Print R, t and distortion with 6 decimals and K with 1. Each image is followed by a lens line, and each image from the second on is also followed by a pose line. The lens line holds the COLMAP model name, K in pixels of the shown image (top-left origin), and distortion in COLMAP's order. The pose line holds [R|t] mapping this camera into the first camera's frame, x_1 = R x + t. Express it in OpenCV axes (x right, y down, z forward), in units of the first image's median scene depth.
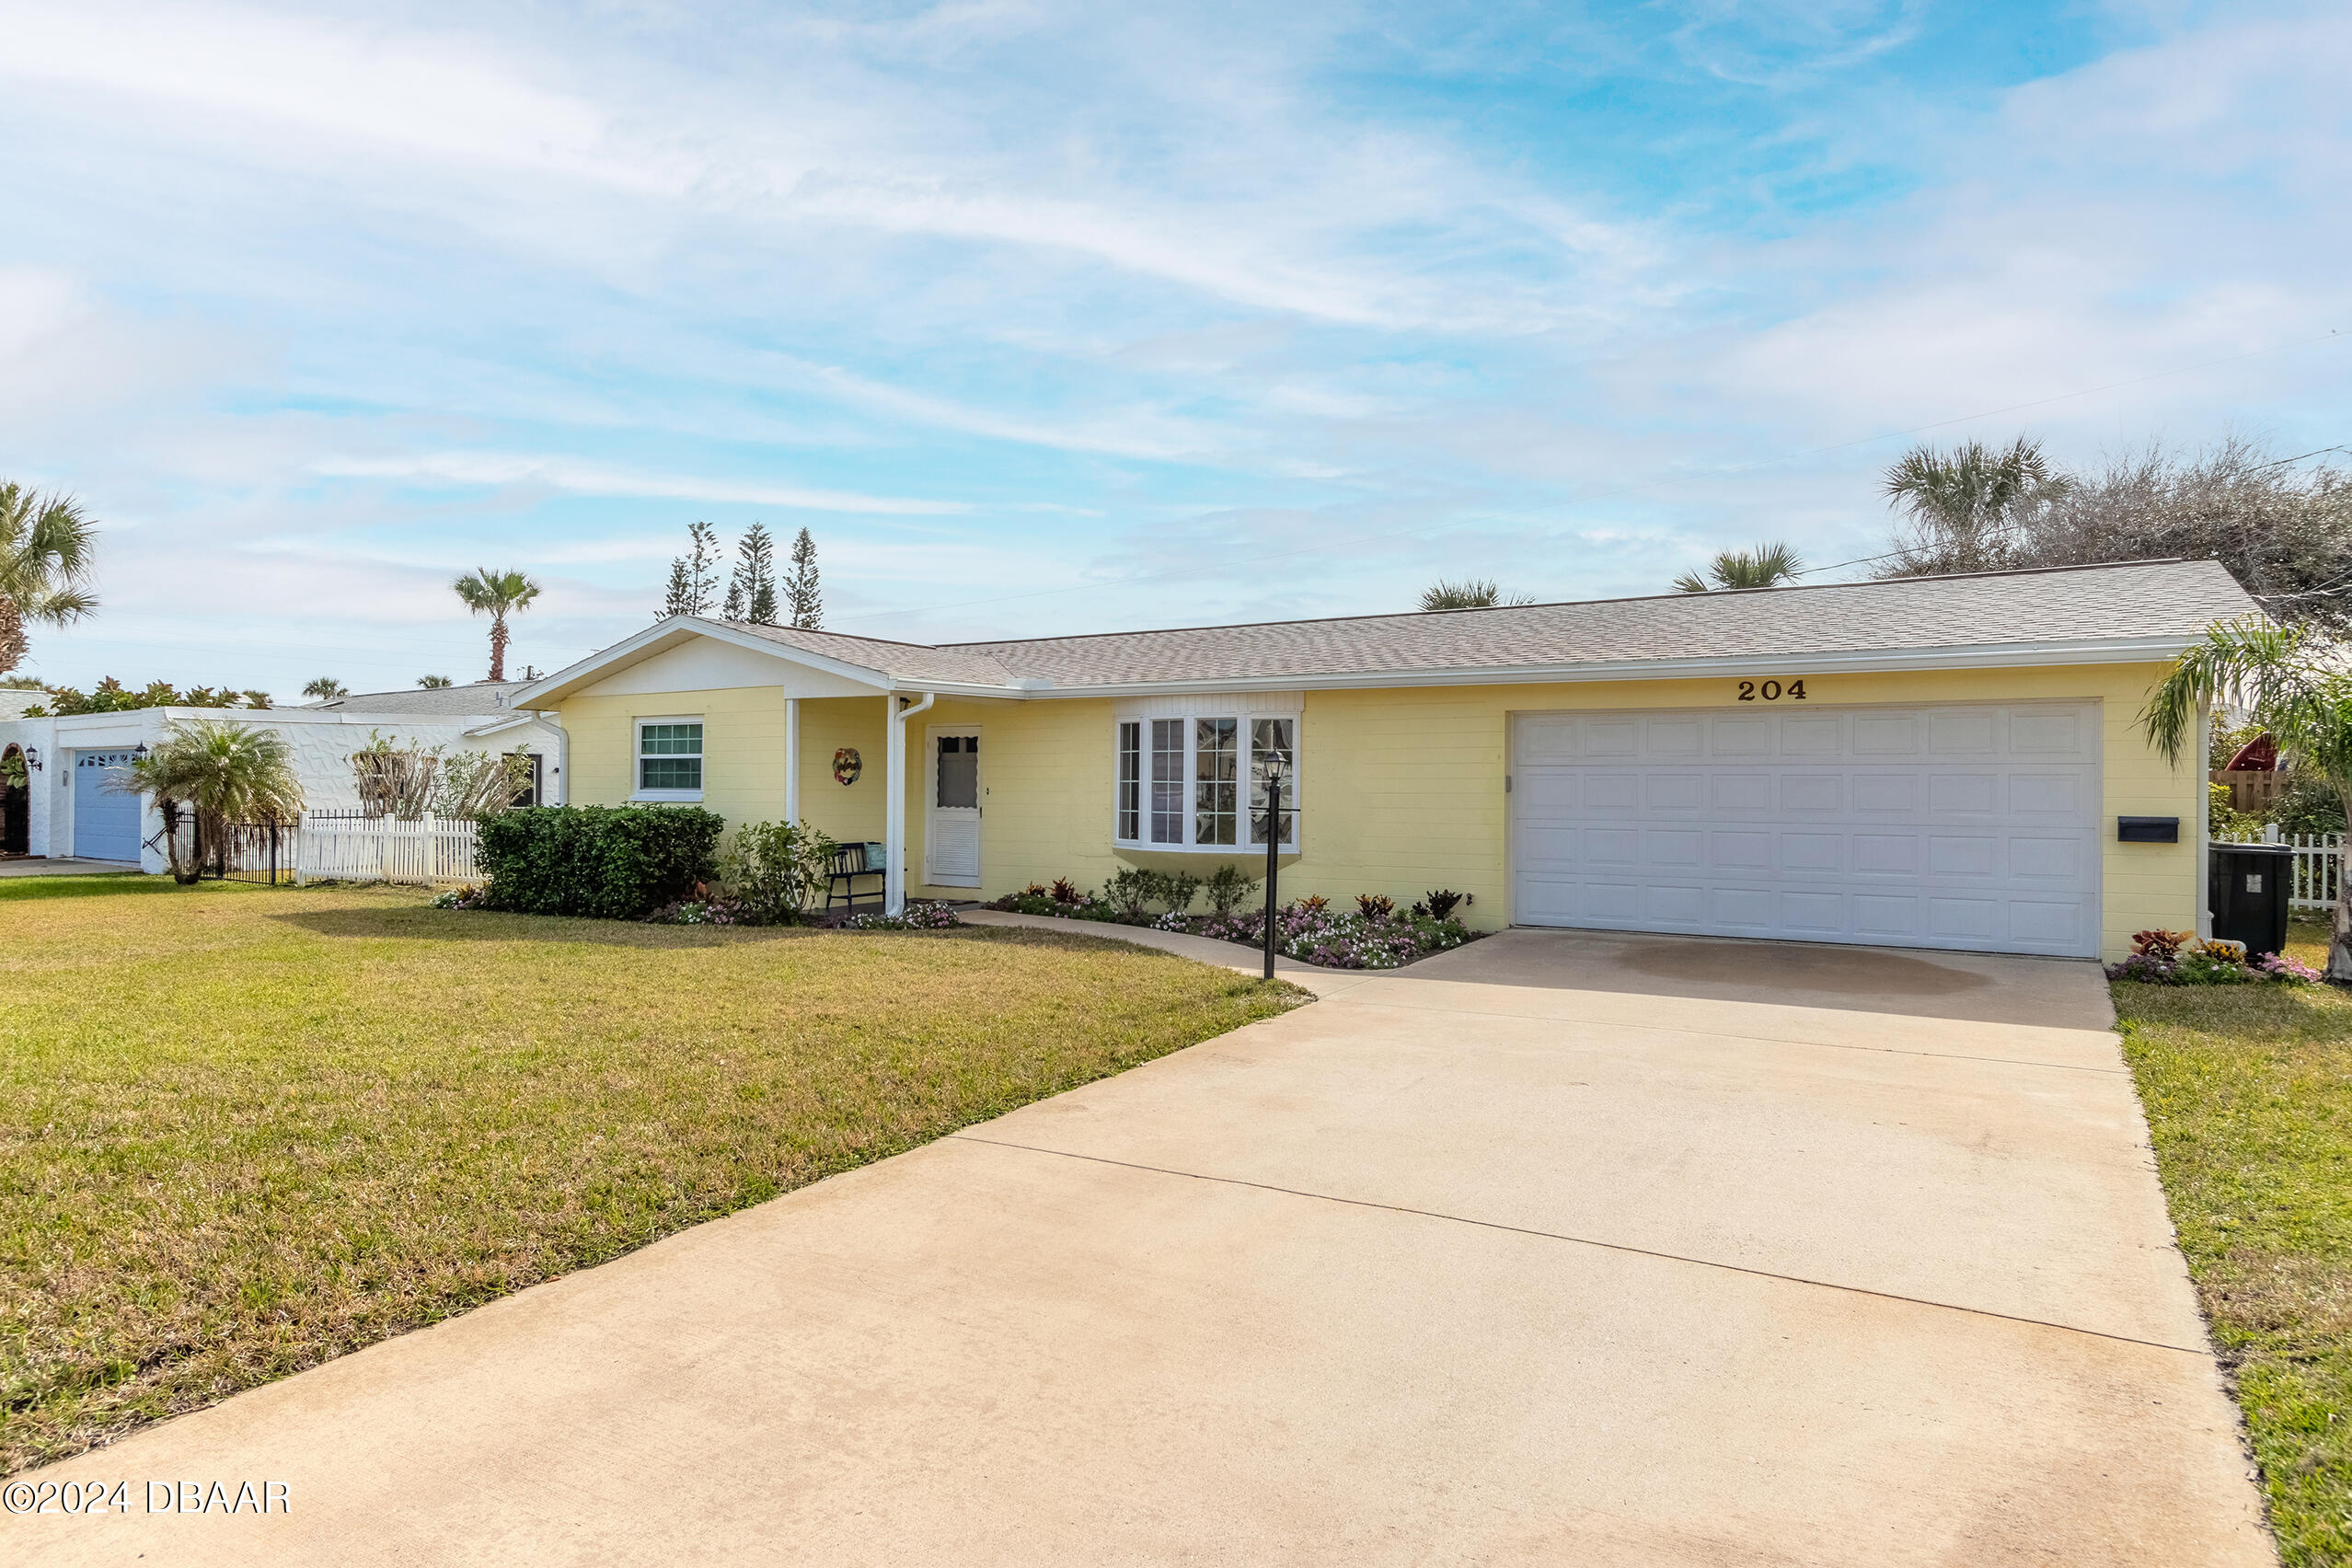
lens RADIAL K [[1452.5, 0, 1194.0], [0, 1452.5, 791.8], [0, 0, 1]] dist [0.024172, 0.001287]
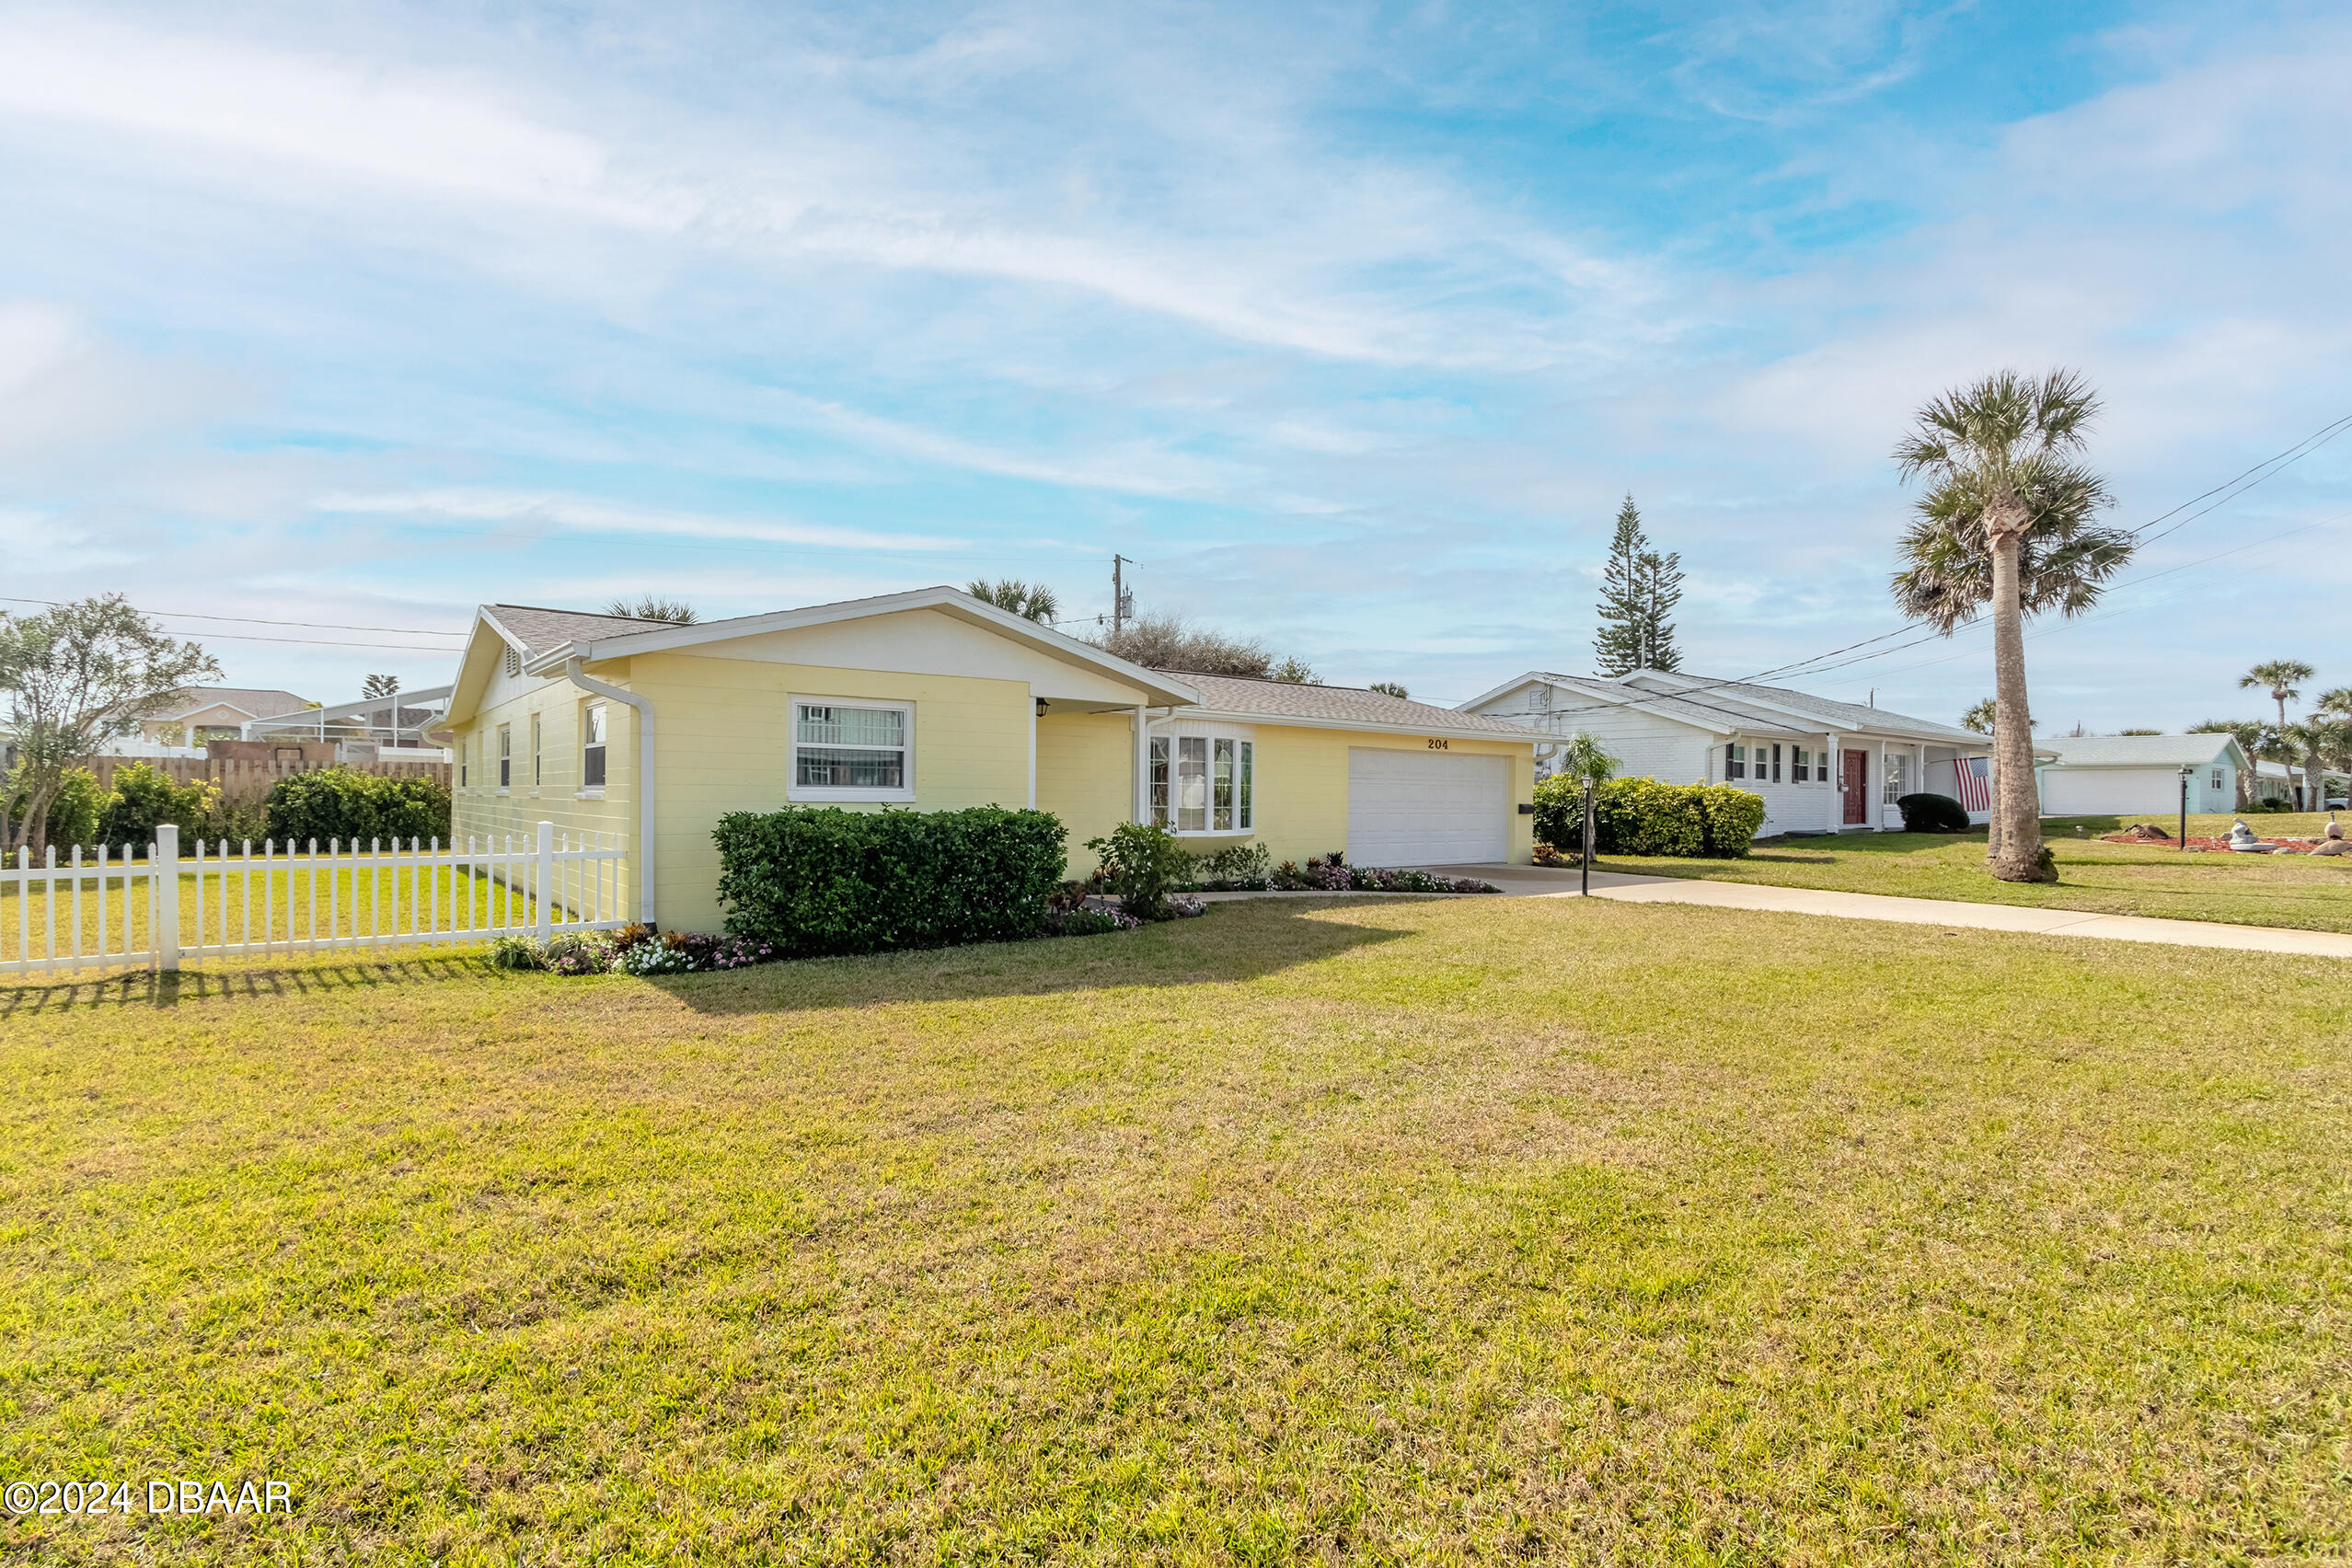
lens RADIAL K [[1070.7, 0, 1170.6], [0, 1070.7, 792.0], [0, 0, 1]] dist [0.007469, -0.002255]
pose [[0.340745, 0.001802, 0.940154, -0.923994], [-0.006672, 0.999978, 0.000502, -0.000060], [-0.940132, -0.006444, 0.340749, 0.670227]]
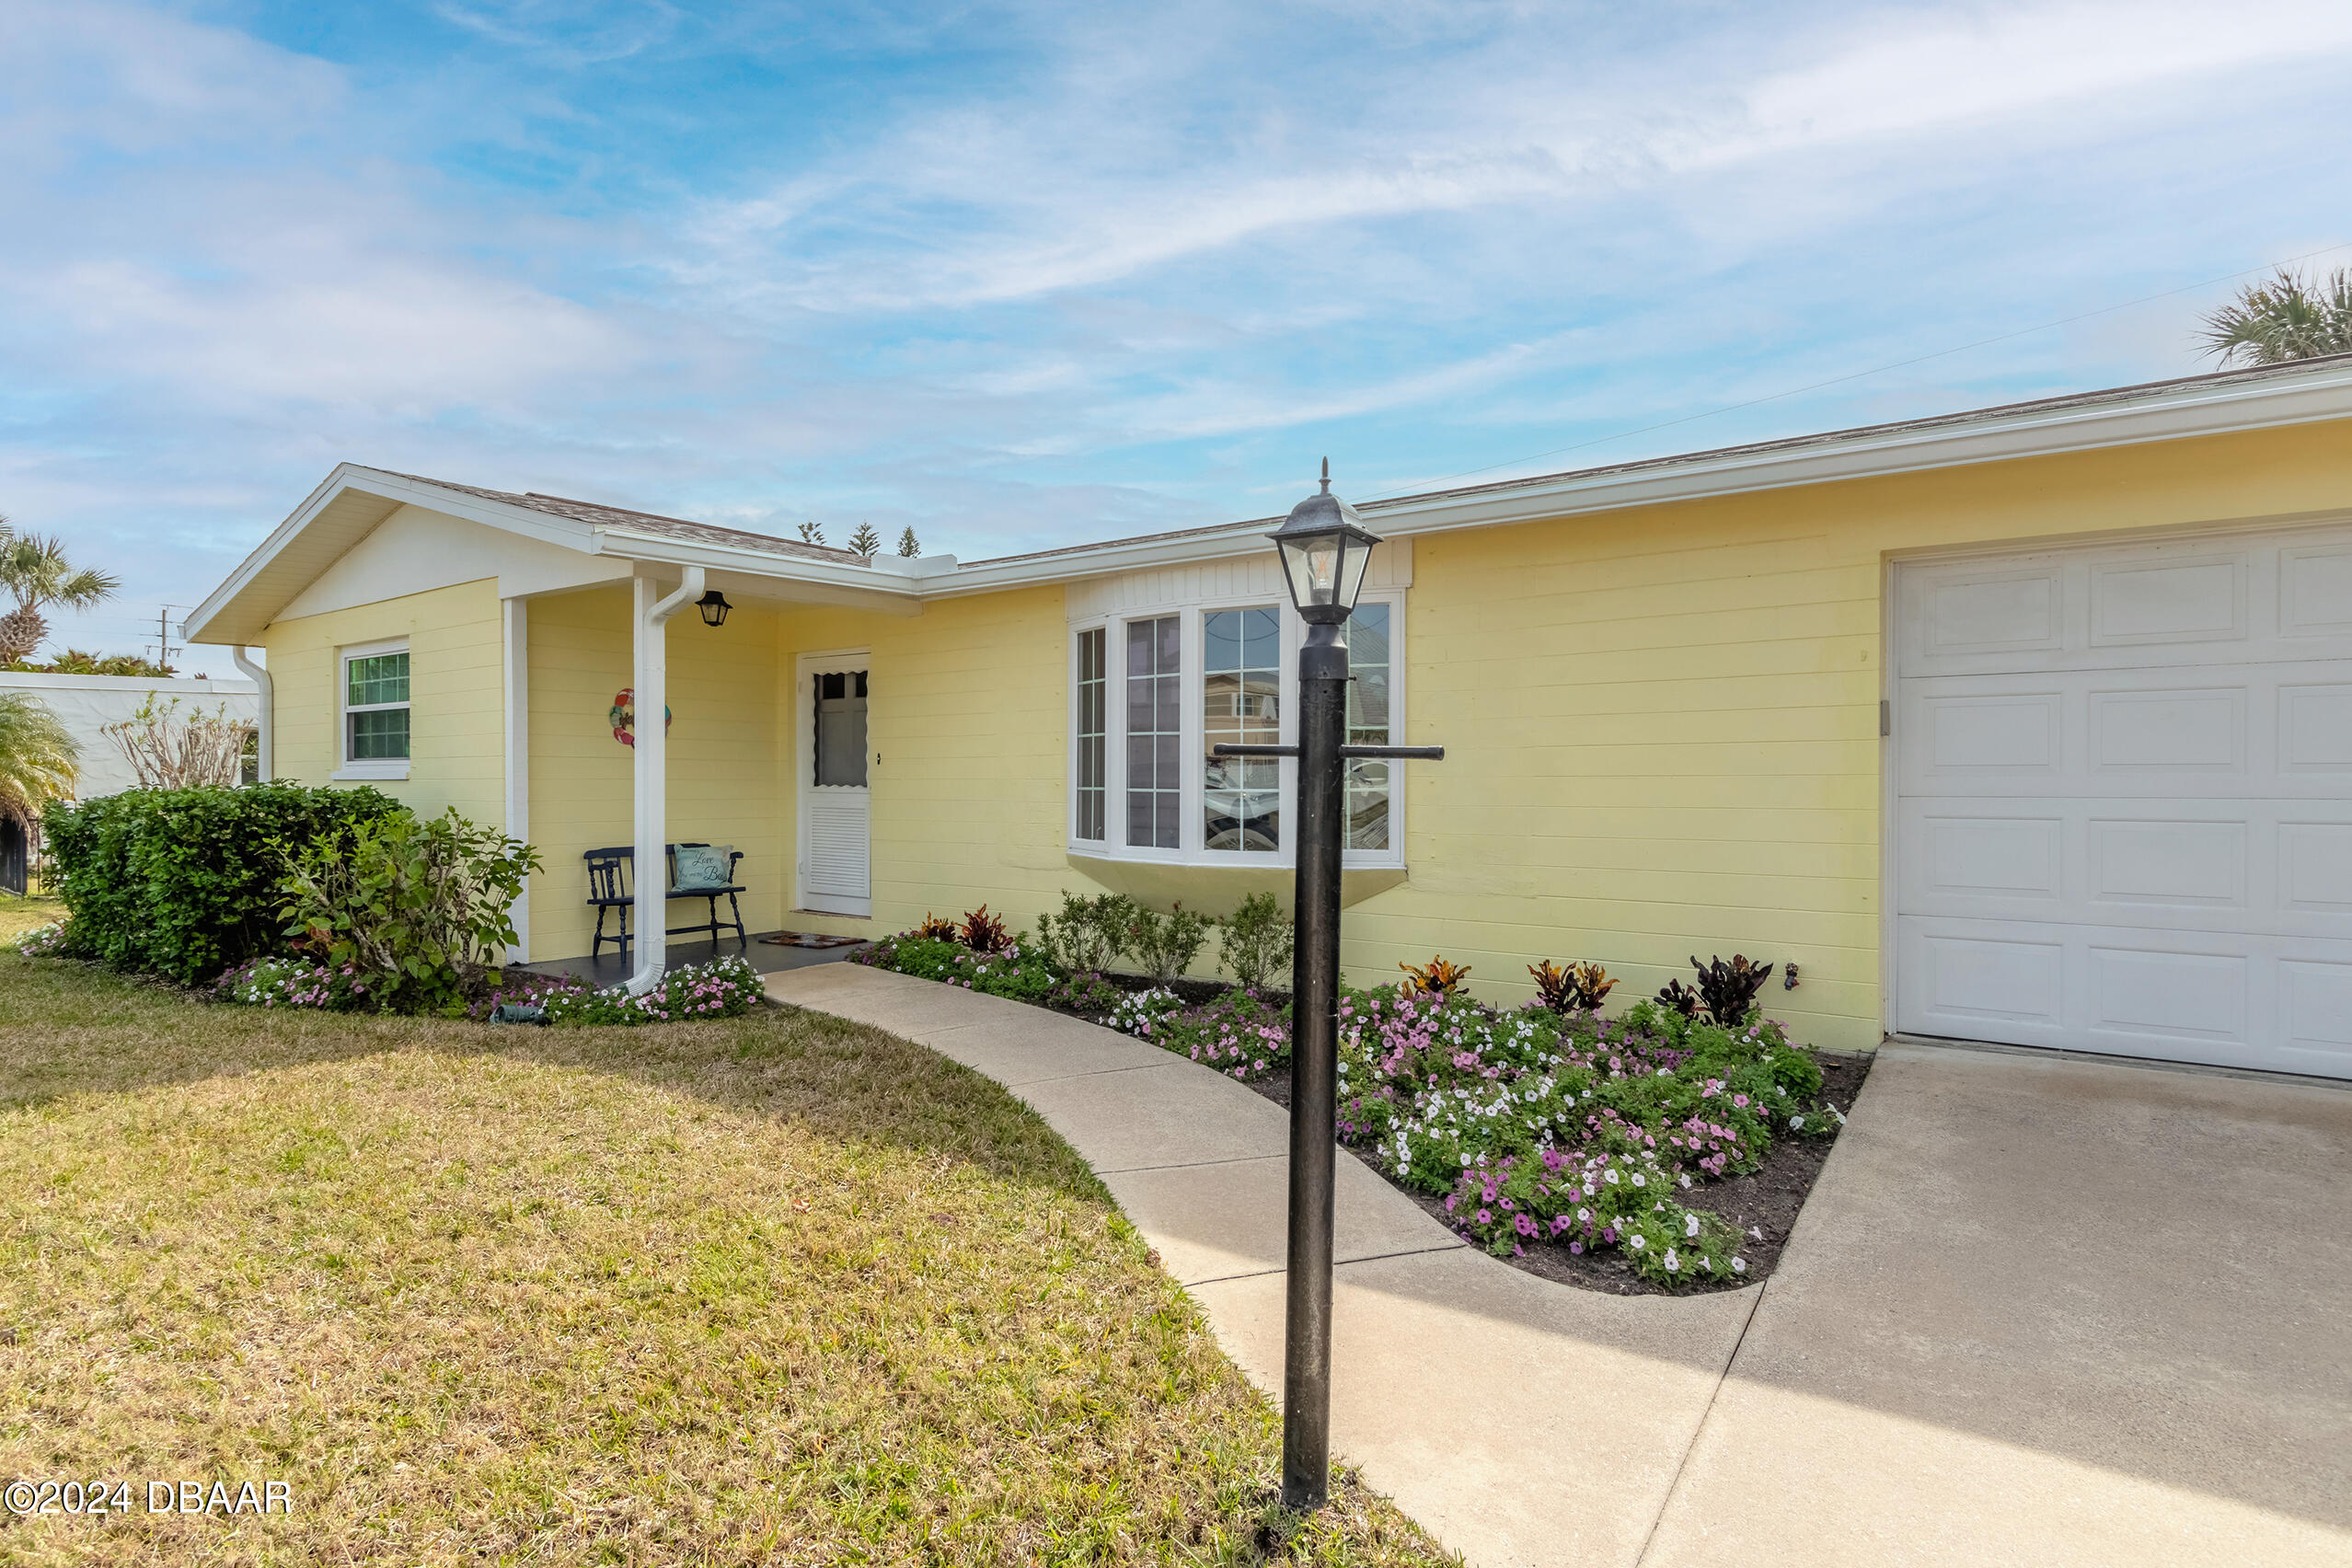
lens RADIAL K [[1267.9, 0, 1173.1], [0, 1267.9, 780.0], [0, 0, 1]] dist [0.021821, -0.000030]
pose [[0.995382, -0.007743, -0.095681, 0.033104], [0.007721, 0.999970, -0.000600, 0.010562], [0.095683, -0.000142, 0.995412, 0.522572]]
